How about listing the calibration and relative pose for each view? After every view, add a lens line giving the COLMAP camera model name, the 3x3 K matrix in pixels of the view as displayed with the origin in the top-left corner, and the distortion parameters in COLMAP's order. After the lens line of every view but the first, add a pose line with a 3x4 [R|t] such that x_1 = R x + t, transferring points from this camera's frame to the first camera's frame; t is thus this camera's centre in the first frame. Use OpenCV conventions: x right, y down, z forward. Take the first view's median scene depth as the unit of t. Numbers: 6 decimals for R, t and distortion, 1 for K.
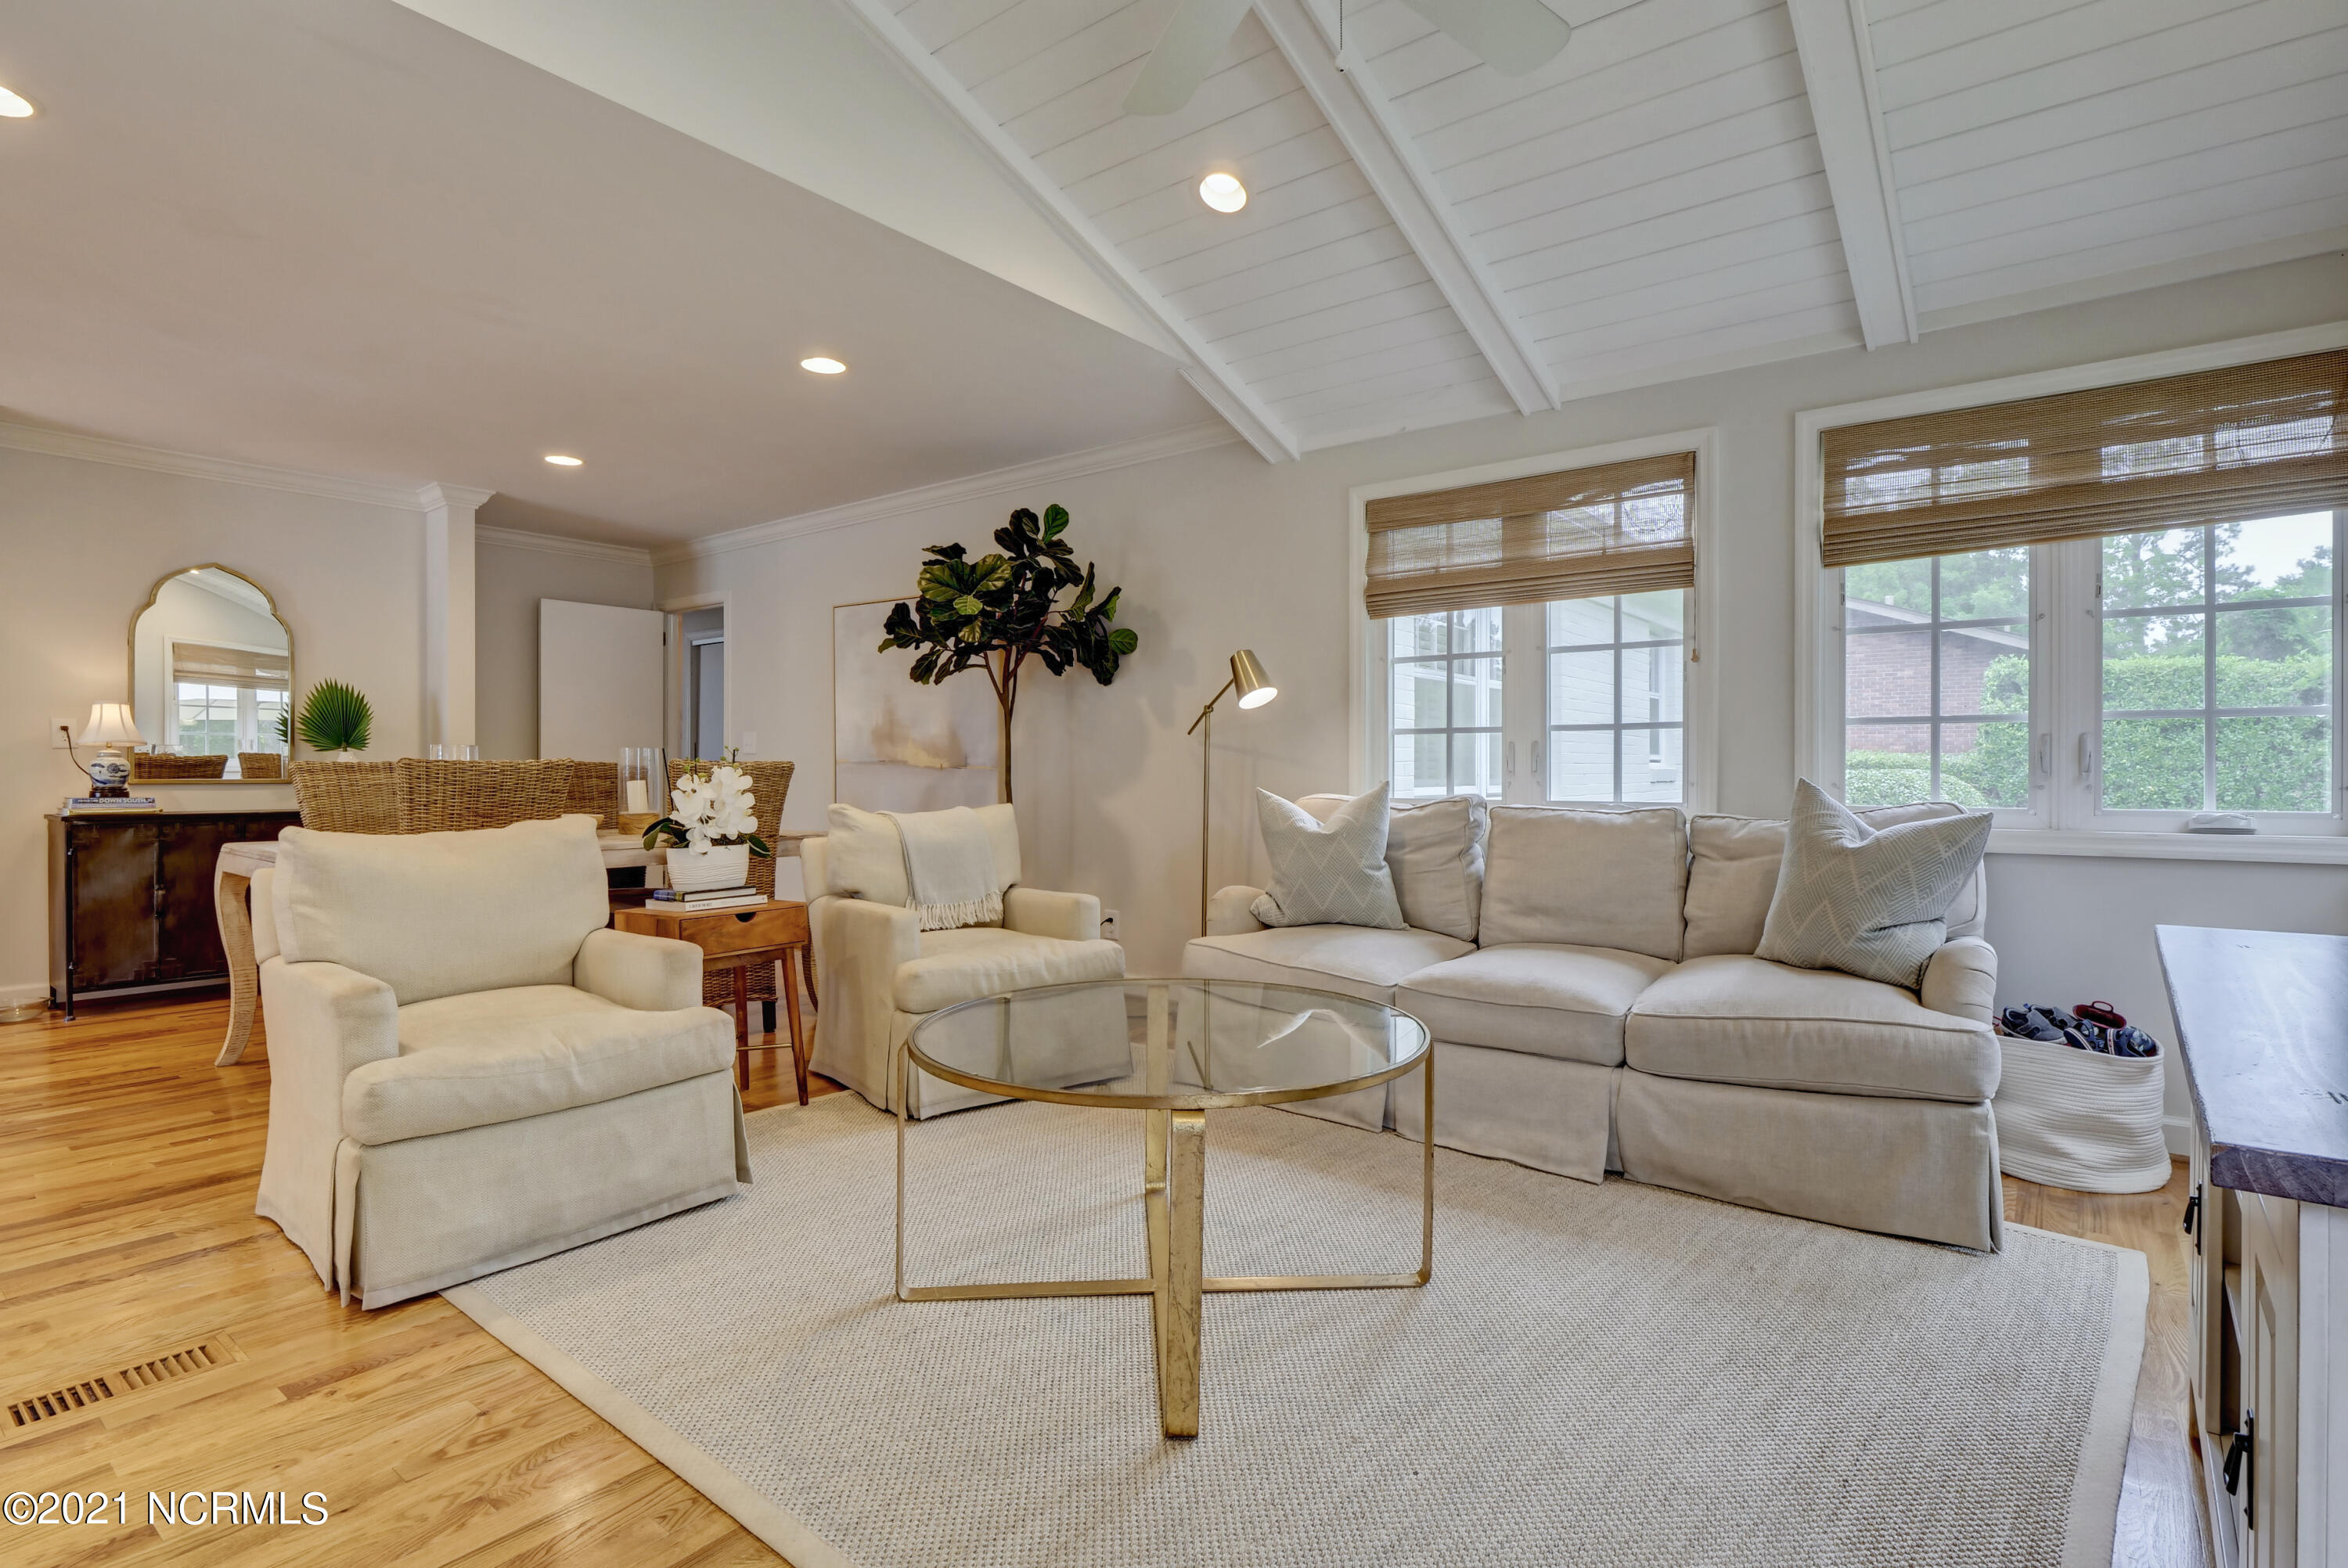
lens RADIAL K [[1144.4, 0, 1170.0], [0, 1144.4, 774.3], [0, 0, 1]] dist [-0.009241, -0.002768]
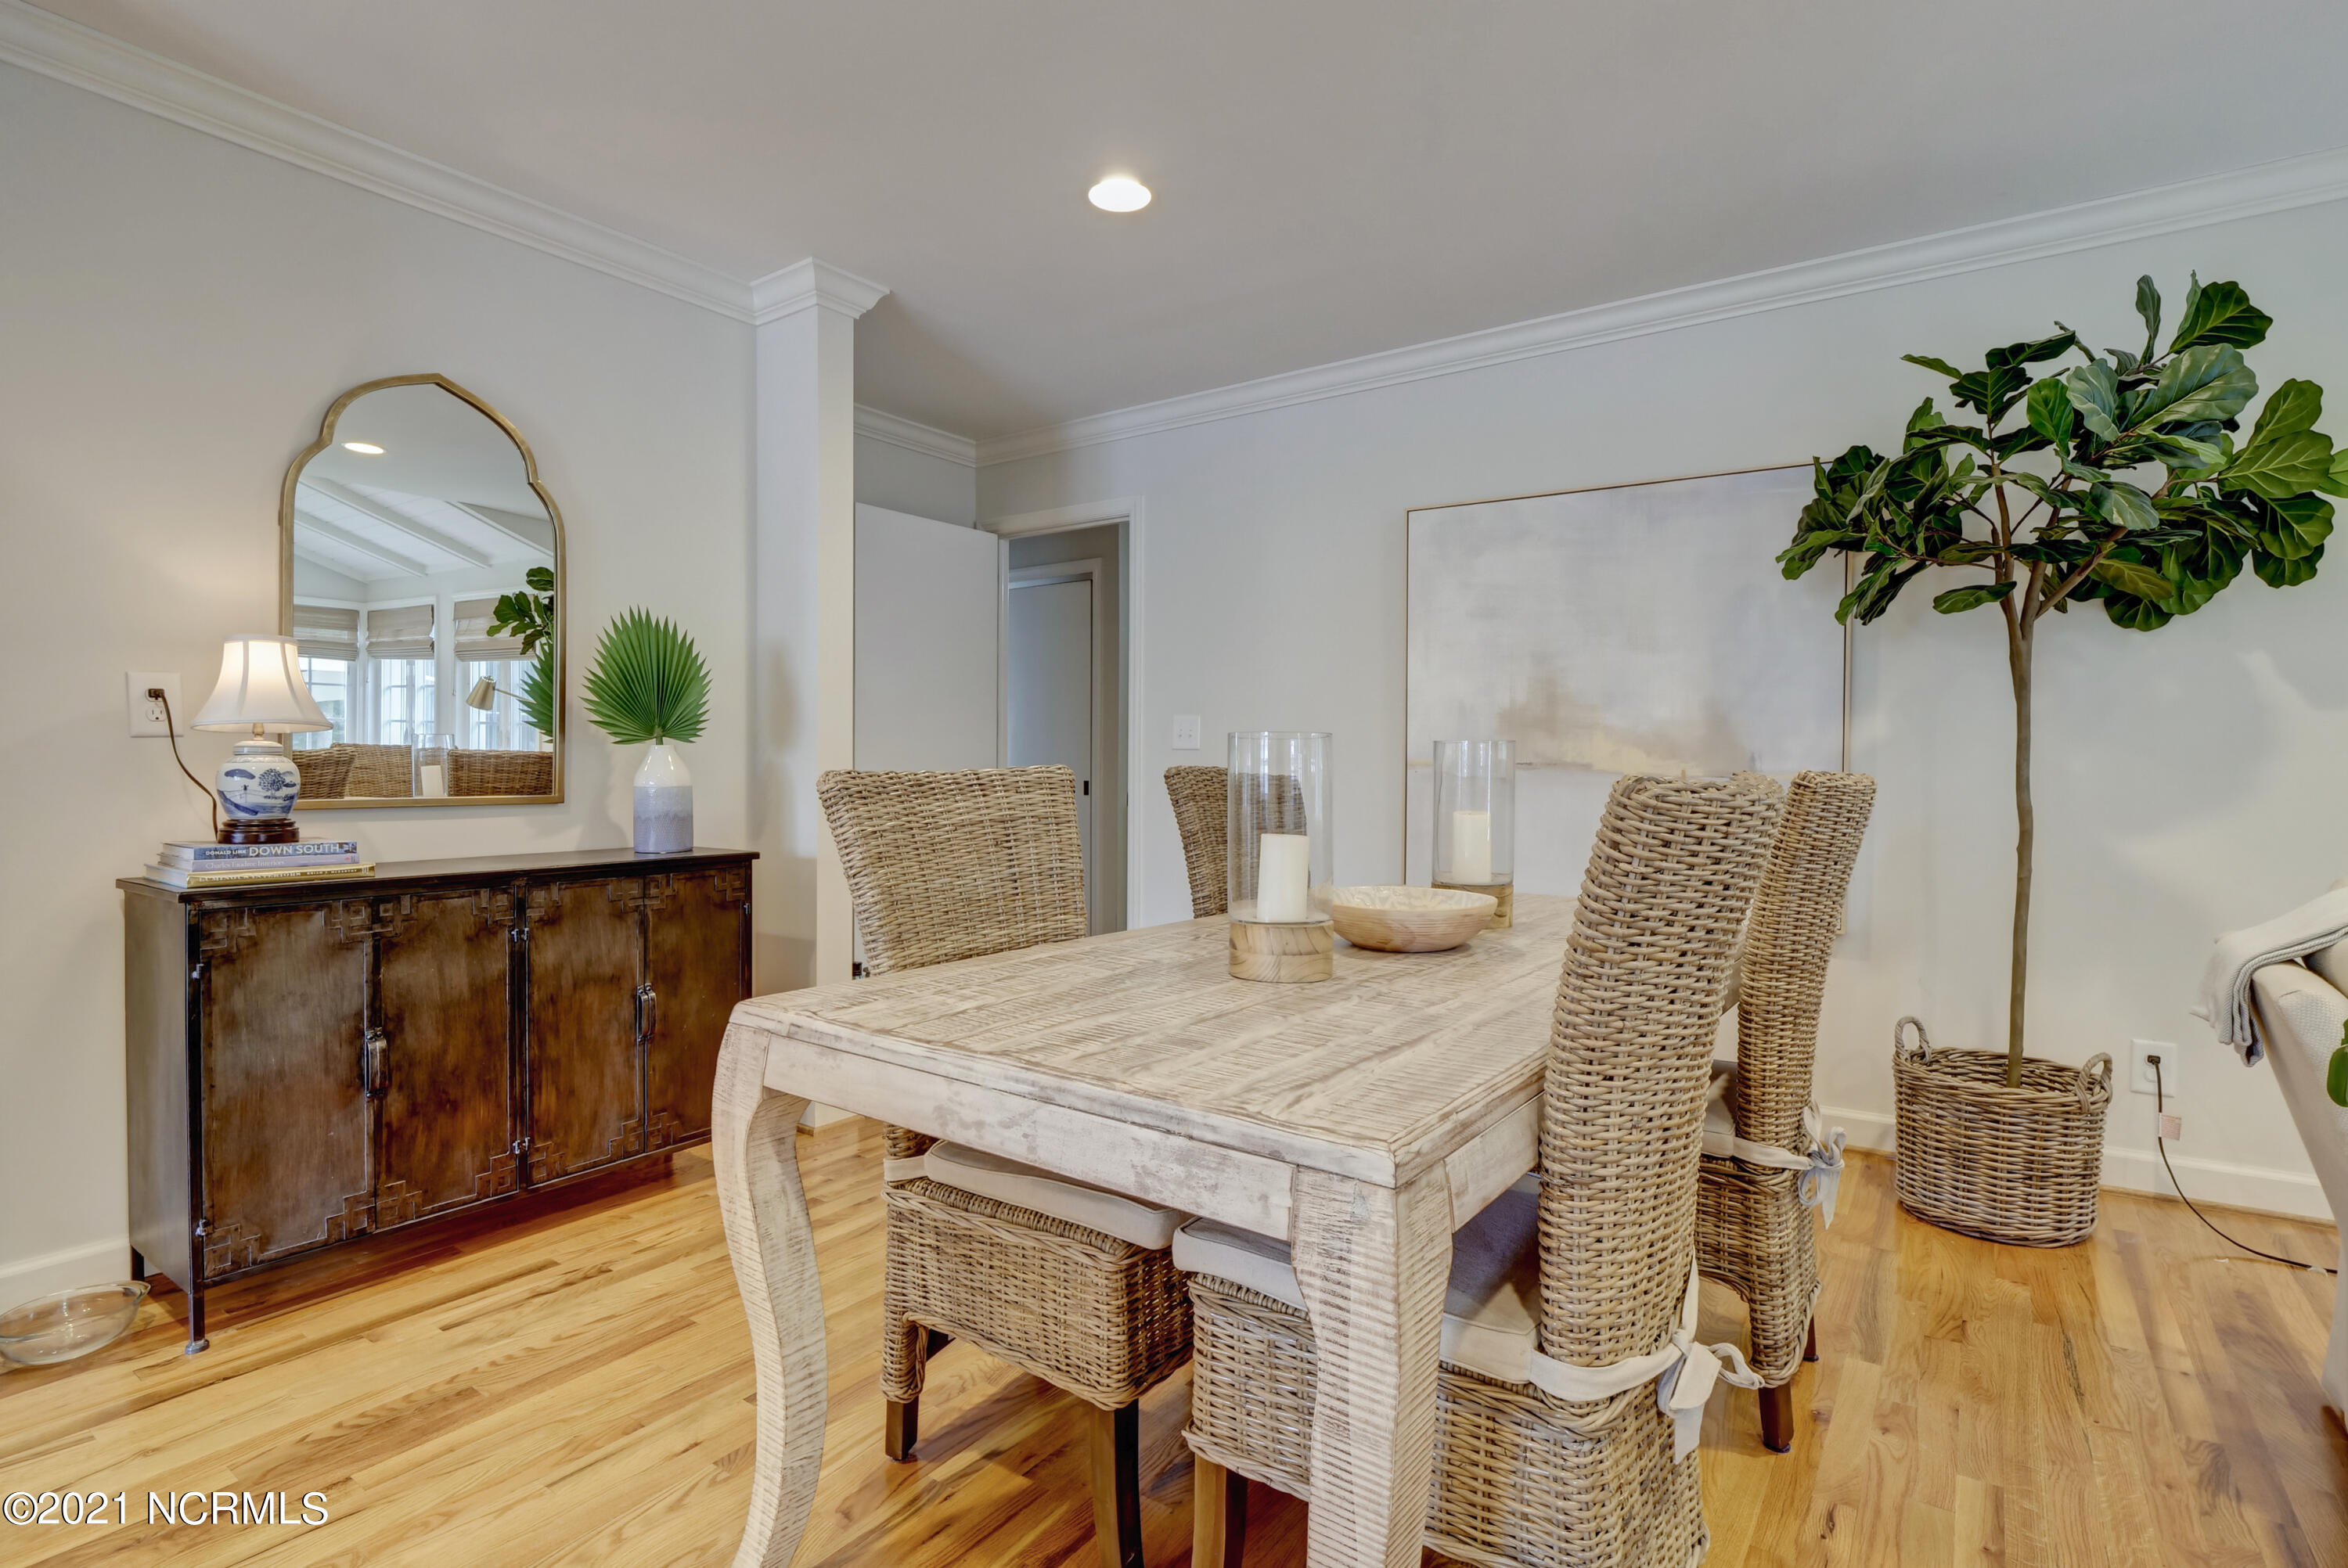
lens RADIAL K [[1144.4, 0, 1163.0], [0, 1144.4, 776.5], [0, 0, 1]] dist [-0.009241, -0.002768]
pose [[0.998976, 0.002880, 0.045161, -0.604877], [-0.003303, 0.999951, 0.009315, -0.012778], [-0.045132, -0.009455, 0.998936, 0.532051]]
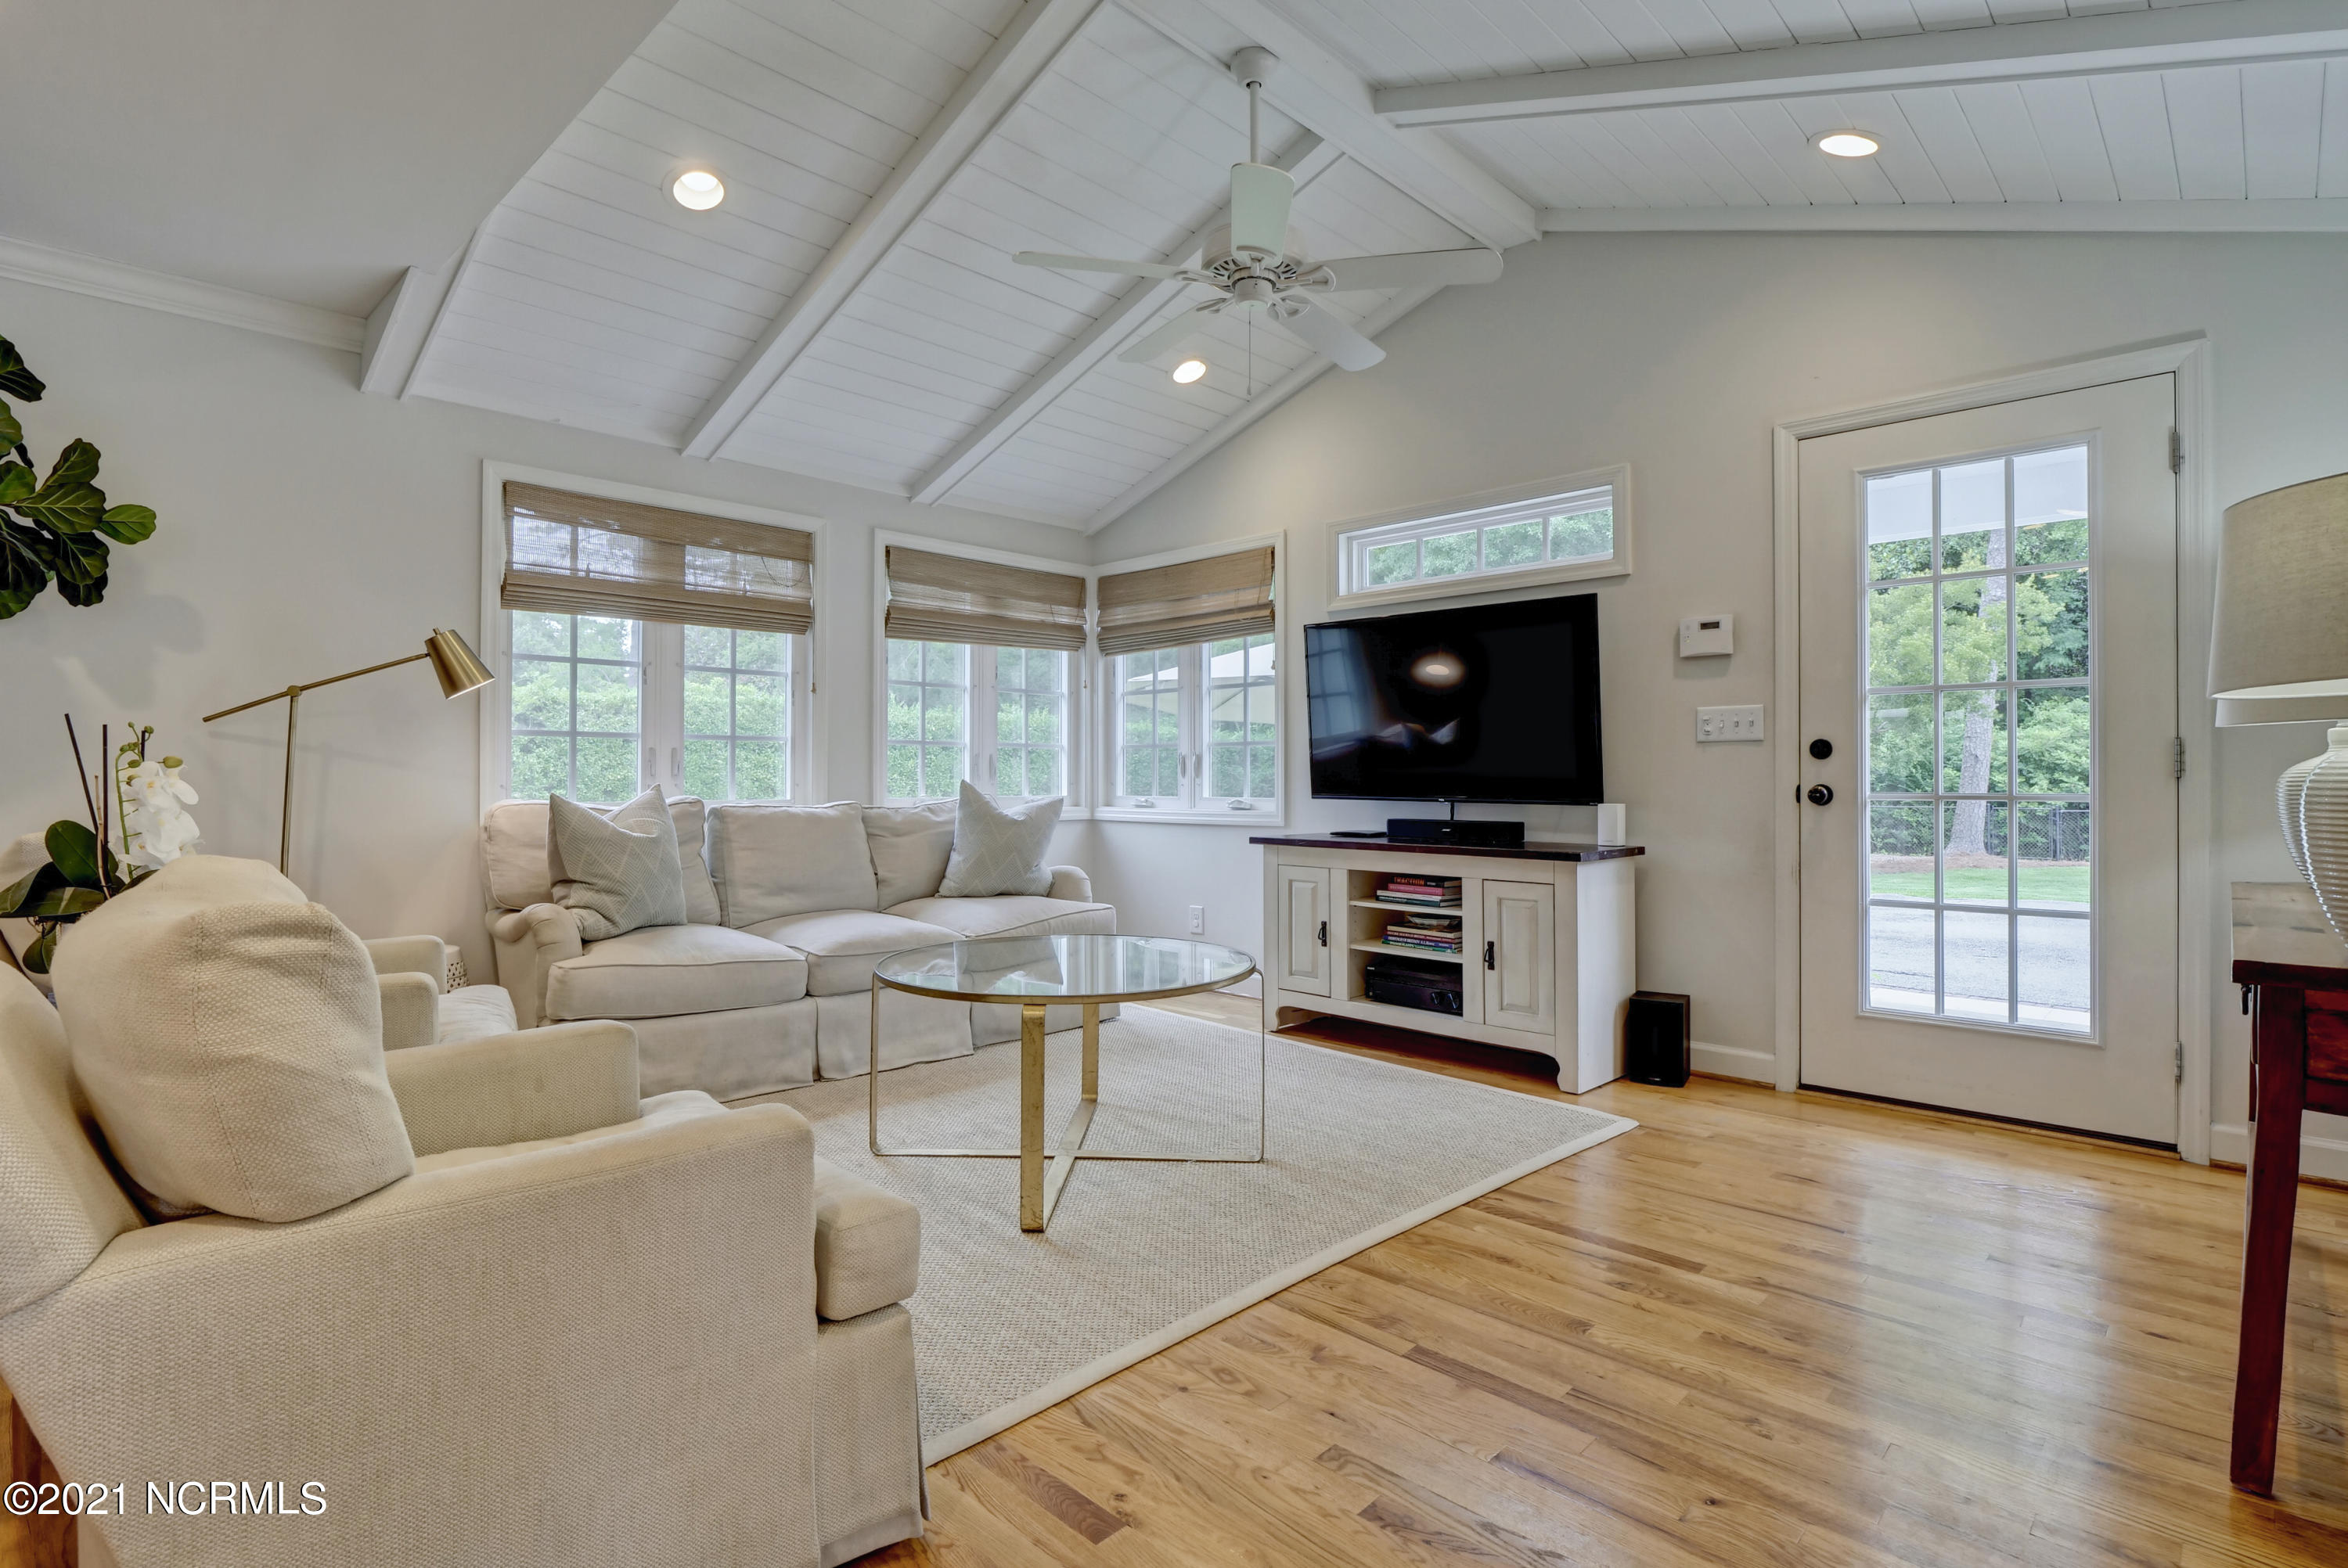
lens RADIAL K [[1144.4, 0, 1173.6], [0, 1144.4, 775.7], [0, 0, 1]] dist [-0.009241, -0.002768]
pose [[0.107364, 0.001050, 0.994219, -0.631655], [0.001239, 0.999999, -0.001190, -0.000081], [-0.994219, 0.001360, 0.107362, 0.342852]]
